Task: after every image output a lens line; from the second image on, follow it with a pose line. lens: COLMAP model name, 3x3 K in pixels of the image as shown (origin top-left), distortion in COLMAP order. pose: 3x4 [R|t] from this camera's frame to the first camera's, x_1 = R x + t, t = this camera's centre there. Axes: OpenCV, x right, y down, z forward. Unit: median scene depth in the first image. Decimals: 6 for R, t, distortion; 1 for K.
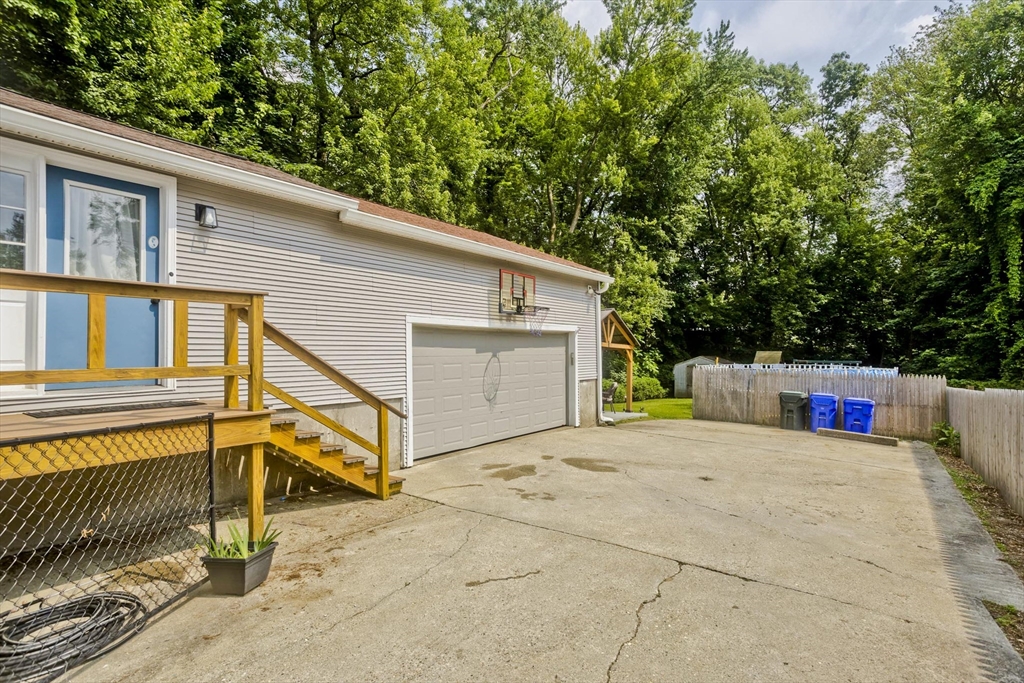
lens RADIAL K [[504.1, 0, 518.2], [0, 504.1, 339.2], [0, 0, 1]] dist [0.011424, 0.003768]
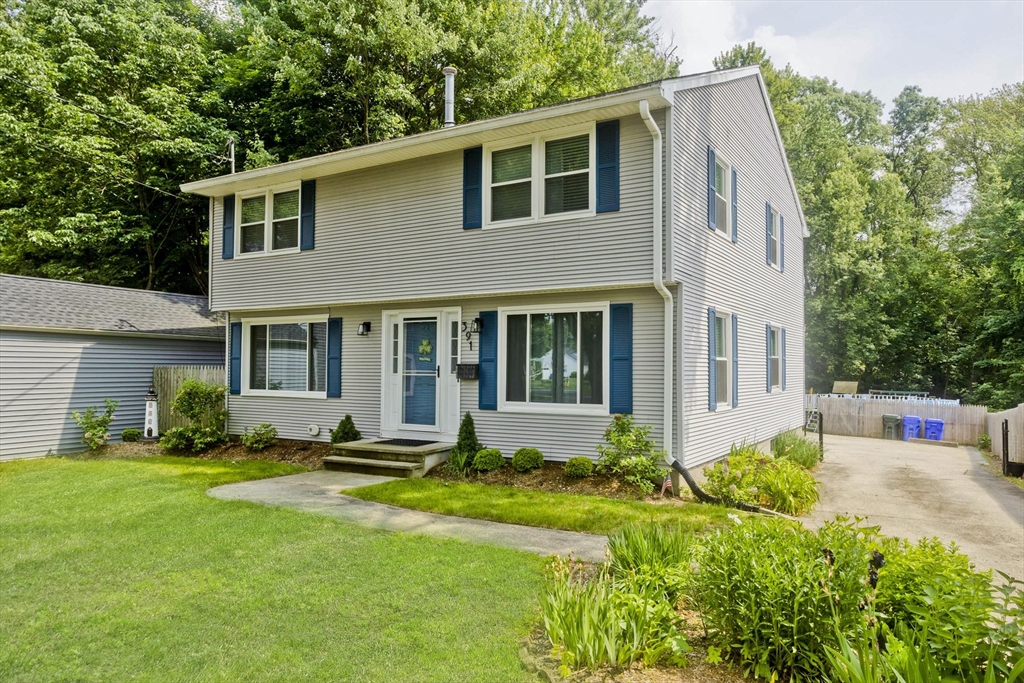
lens RADIAL K [[713.1, 0, 509.6], [0, 713.1, 350.8], [0, 0, 1]] dist [0.045283, -0.001096]
pose [[0.996366, 0.018399, 0.083159, -0.351285], [-0.018580, 0.999826, 0.001406, -0.031226], [-0.083119, -0.002946, 0.996535, -0.476545]]
